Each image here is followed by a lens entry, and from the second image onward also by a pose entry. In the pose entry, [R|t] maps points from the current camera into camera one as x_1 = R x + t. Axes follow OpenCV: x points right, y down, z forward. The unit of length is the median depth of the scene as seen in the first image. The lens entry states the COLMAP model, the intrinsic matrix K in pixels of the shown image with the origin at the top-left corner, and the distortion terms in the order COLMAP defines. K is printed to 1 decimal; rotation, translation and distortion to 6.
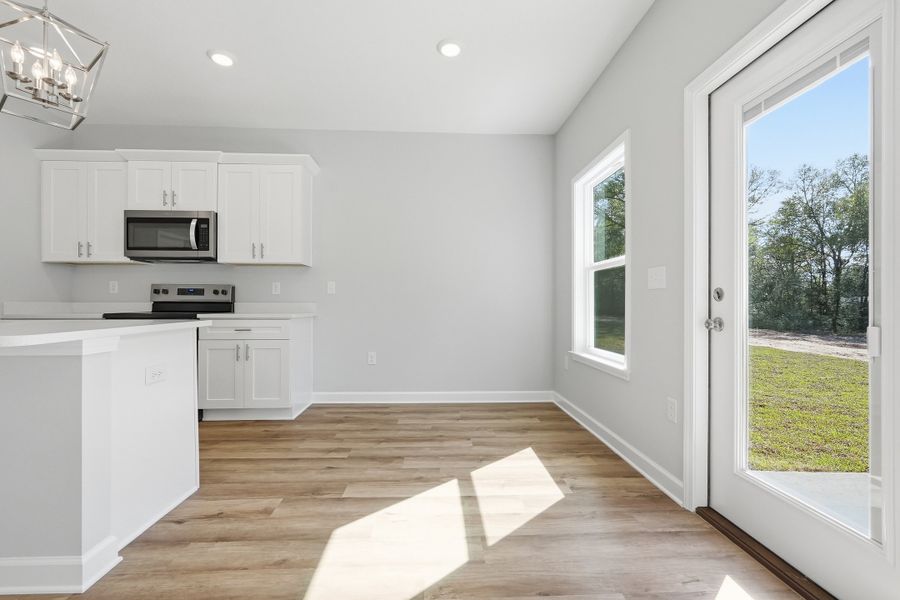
lens RADIAL K [[399.7, 0, 448.3], [0, 399.7, 302.6], [0, 0, 1]] dist [0.009601, -0.000012]
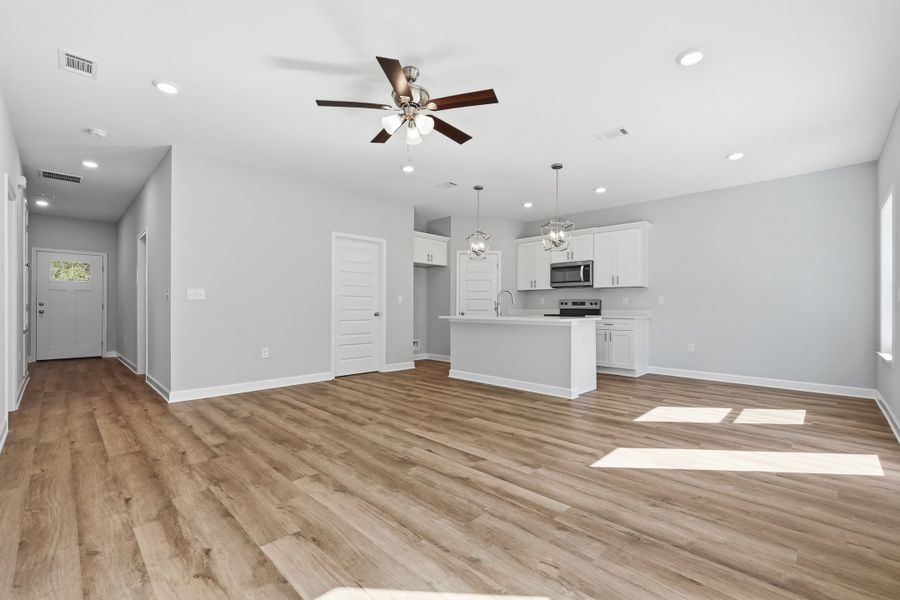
lens RADIAL K [[386.8, 0, 450.3], [0, 386.8, 305.6], [0, 0, 1]] dist [-0.013992, 0.001068]
pose [[0.694270, -0.003526, -0.719706, 0.243242], [-0.003361, 0.999961, -0.008142, -0.001151], [0.719707, 0.008071, 0.694231, -0.705603]]
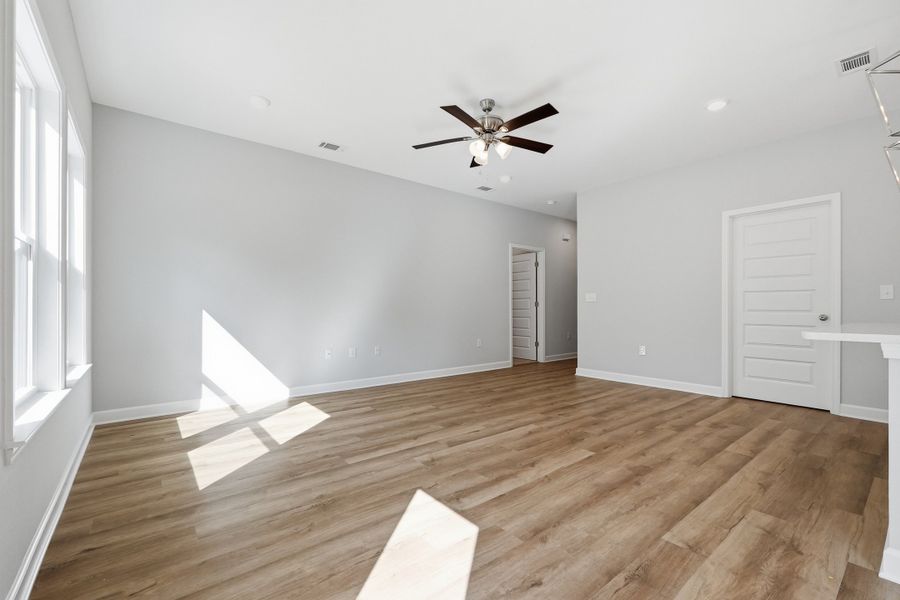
lens RADIAL K [[386.8, 0, 451.5], [0, 386.8, 306.8], [0, 0, 1]] dist [-0.013992, 0.001068]
pose [[-0.792743, -0.003088, -0.609549, 0.243528], [-0.003650, 0.999993, -0.000319, -0.002193], [0.609546, 0.001972, -0.792749, 0.452984]]
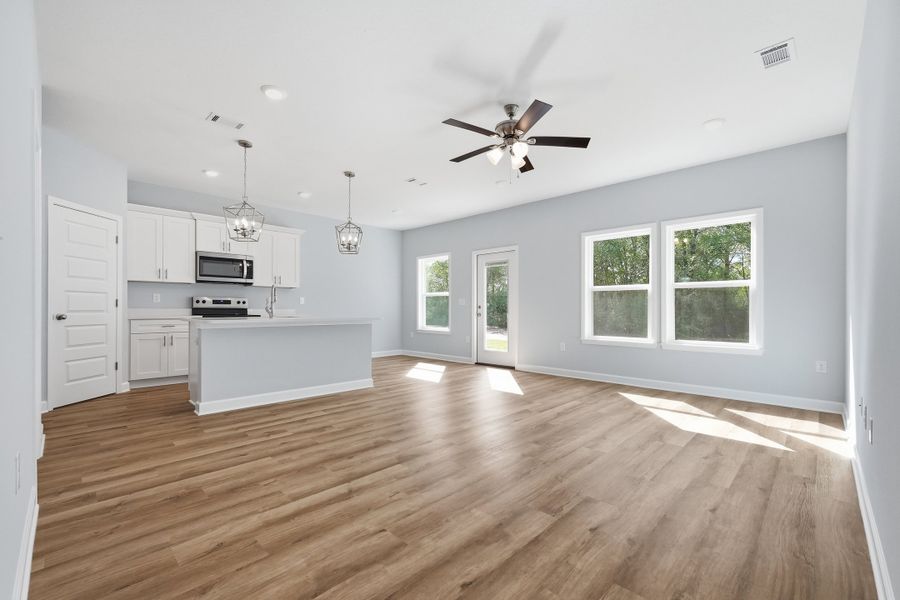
lens RADIAL K [[386.8, 0, 446.8], [0, 386.8, 308.0], [0, 0, 1]] dist [-0.013992, 0.001068]
pose [[0.721763, 0.002467, 0.692136, -1.135351], [-0.002594, 0.999996, -0.000859, -0.004028], [-0.692135, -0.001175, 0.721767, -0.785104]]
